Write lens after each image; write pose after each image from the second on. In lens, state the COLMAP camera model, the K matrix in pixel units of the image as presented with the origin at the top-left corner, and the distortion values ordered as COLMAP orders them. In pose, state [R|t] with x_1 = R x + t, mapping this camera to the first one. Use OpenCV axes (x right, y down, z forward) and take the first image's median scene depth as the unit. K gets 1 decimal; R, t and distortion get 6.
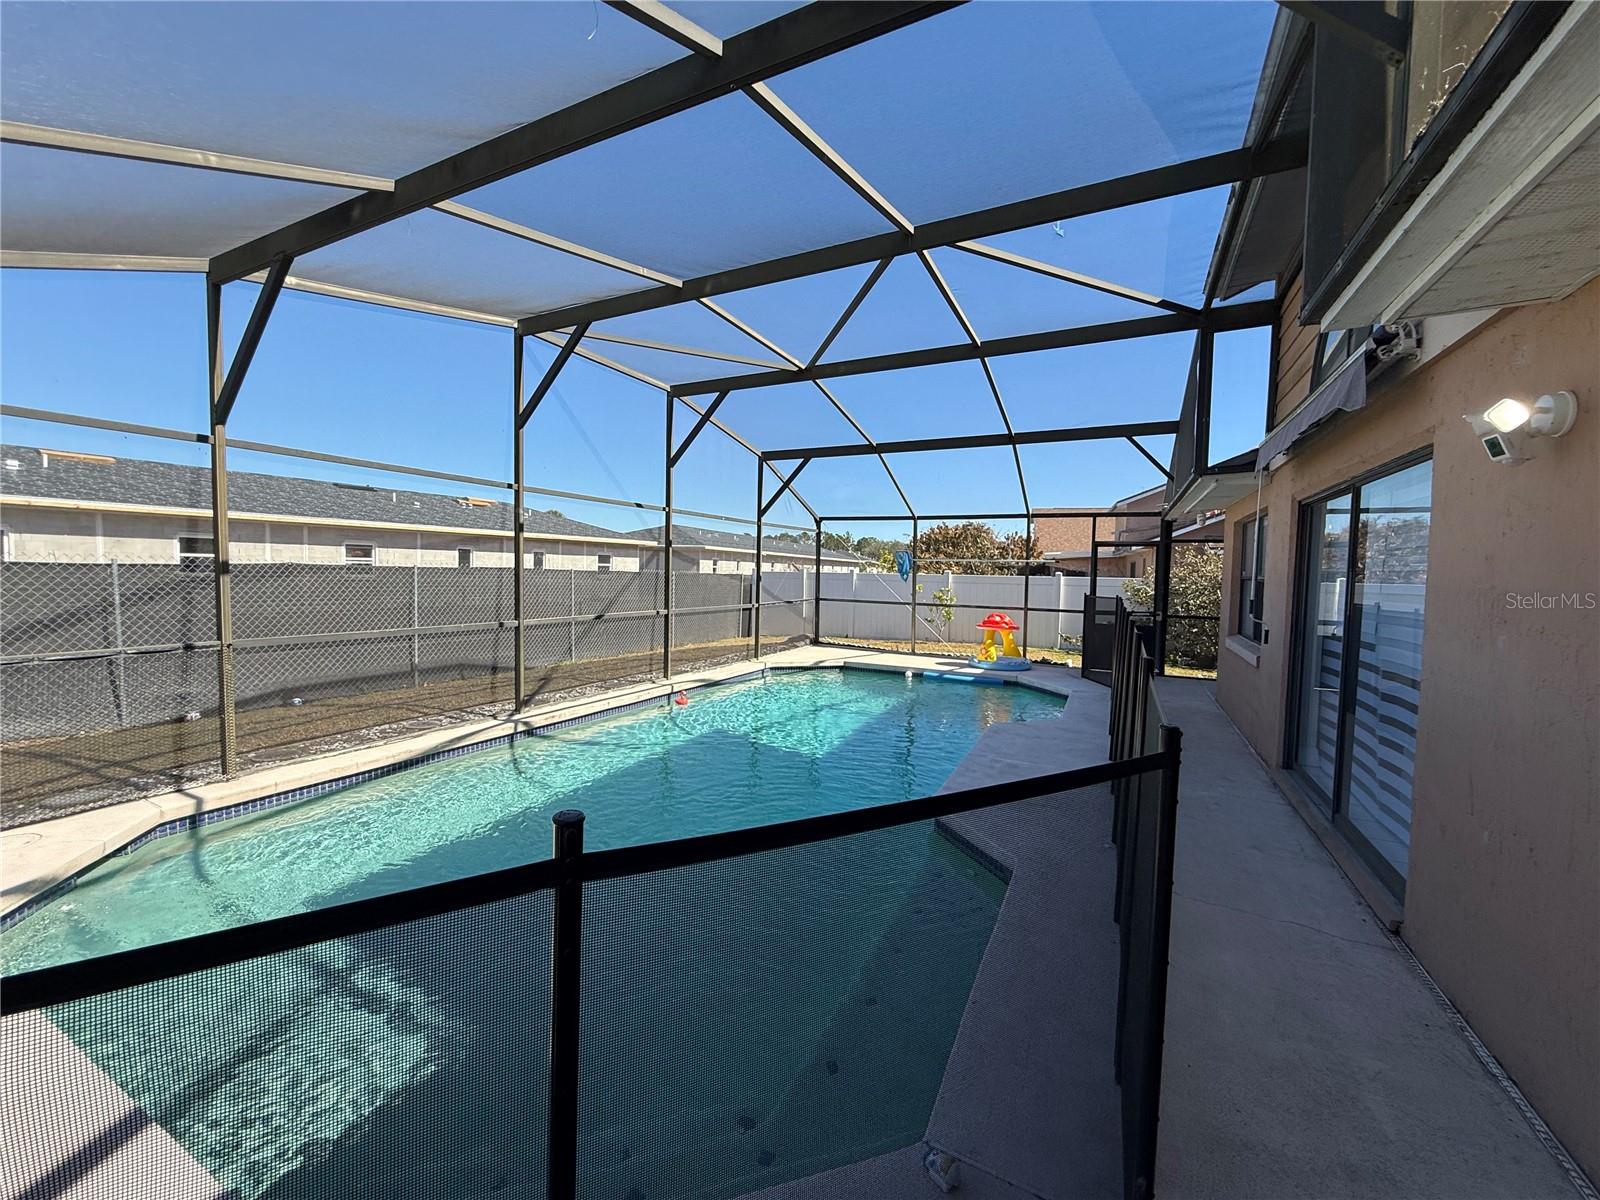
lens RADIAL K [[639.6, 0, 785.2], [0, 639.6, 589.7], [0, 0, 1]] dist [0.002010, -0.000207]
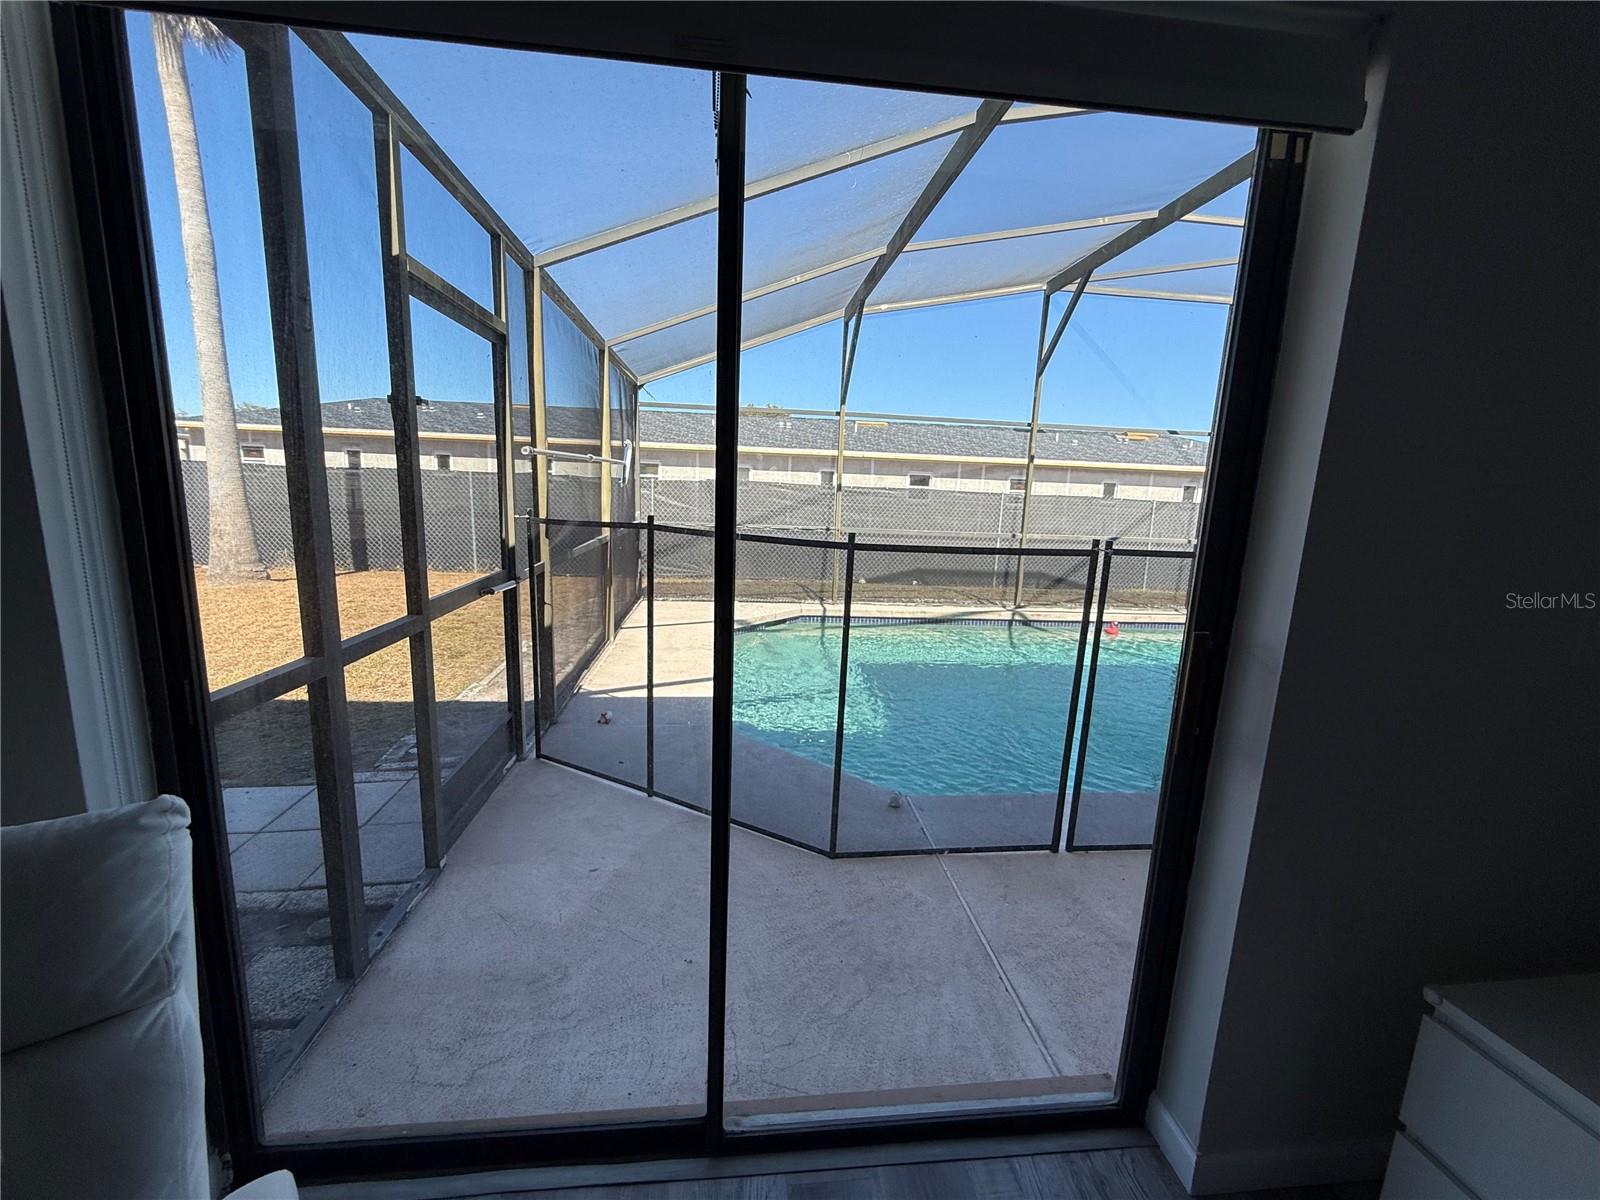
lens RADIAL K [[639.6, 0, 803.5], [0, 639.6, 604.2], [0, 0, 1]] dist [0.002010, -0.000207]
pose [[0.556678, 0.151766, -0.816747, 0.330836], [-0.054660, 0.987732, 0.146282, 0.021484], [0.828928, -0.036789, 0.558144, -0.061998]]
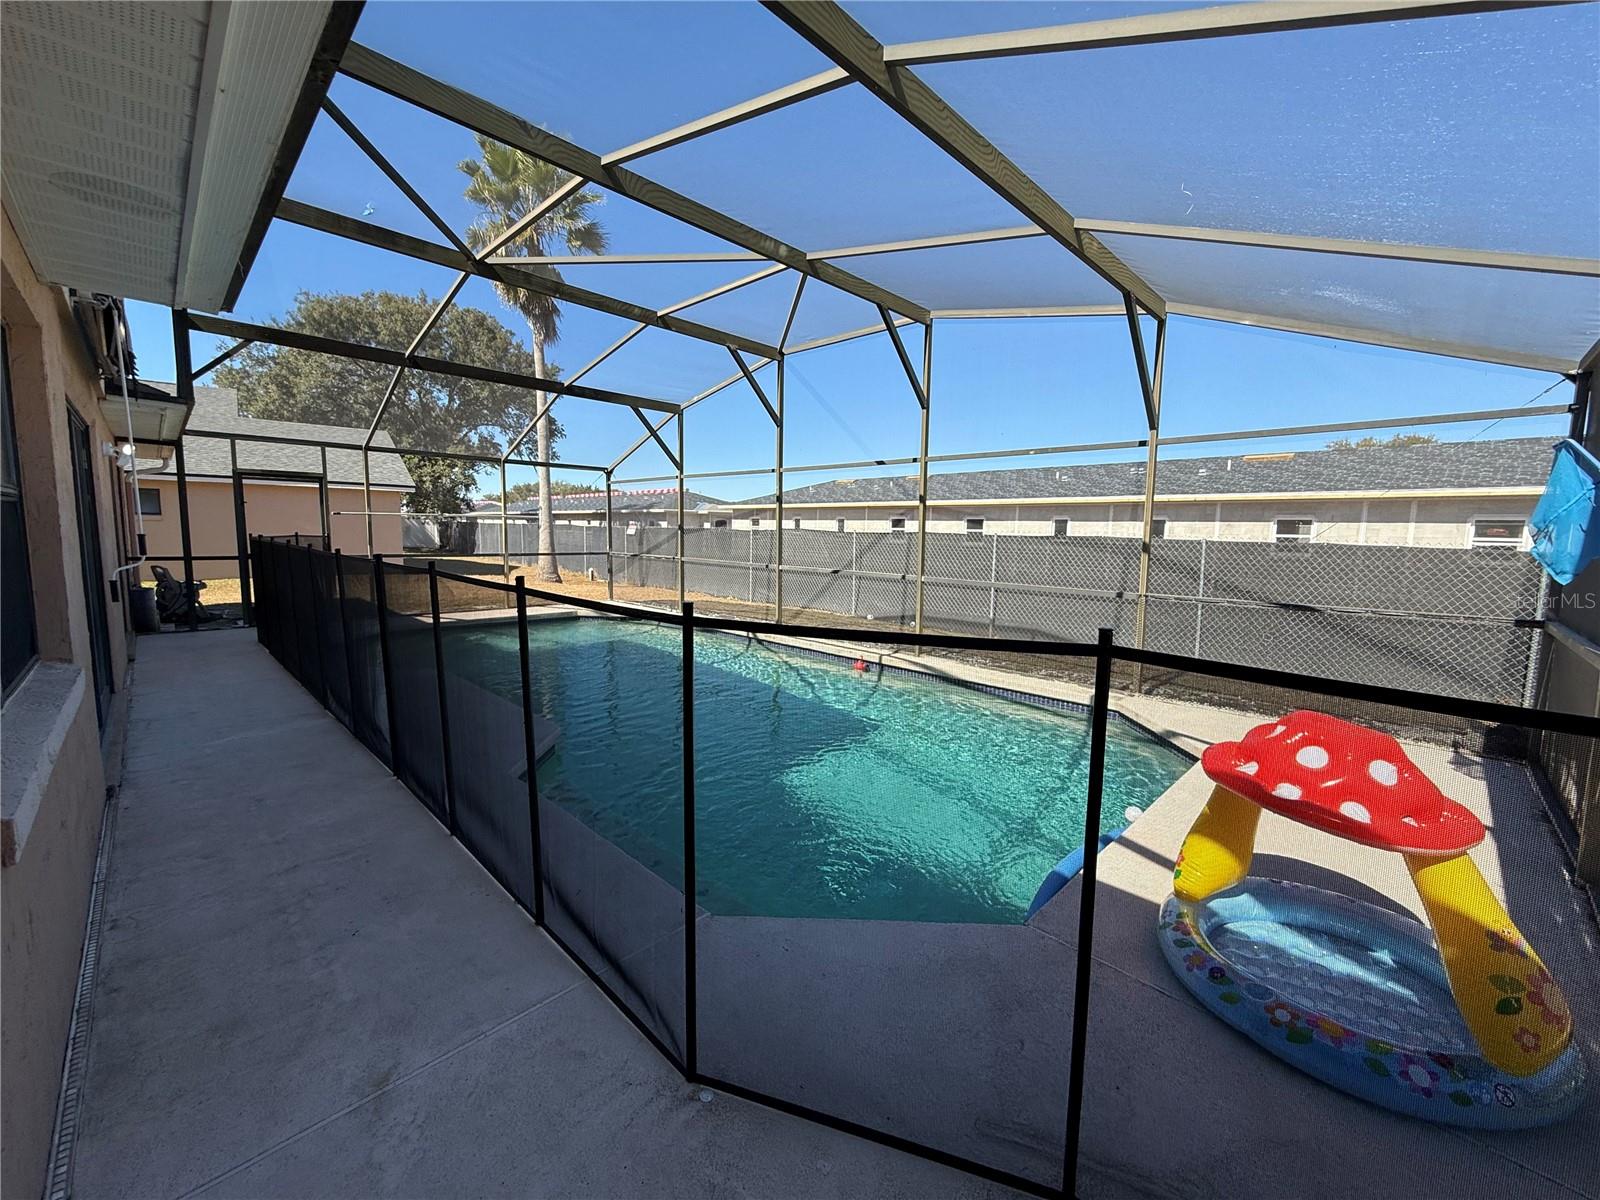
lens RADIAL K [[639.6, 0, 793.8], [0, 639.6, 595.4], [0, 0, 1]] dist [0.002010, -0.000207]
pose [[-0.300363, 0.070790, -0.951194, 0.746206], [-0.055858, 0.994225, 0.091631, -0.016617], [0.952188, 0.080655, -0.294674, 1.159421]]
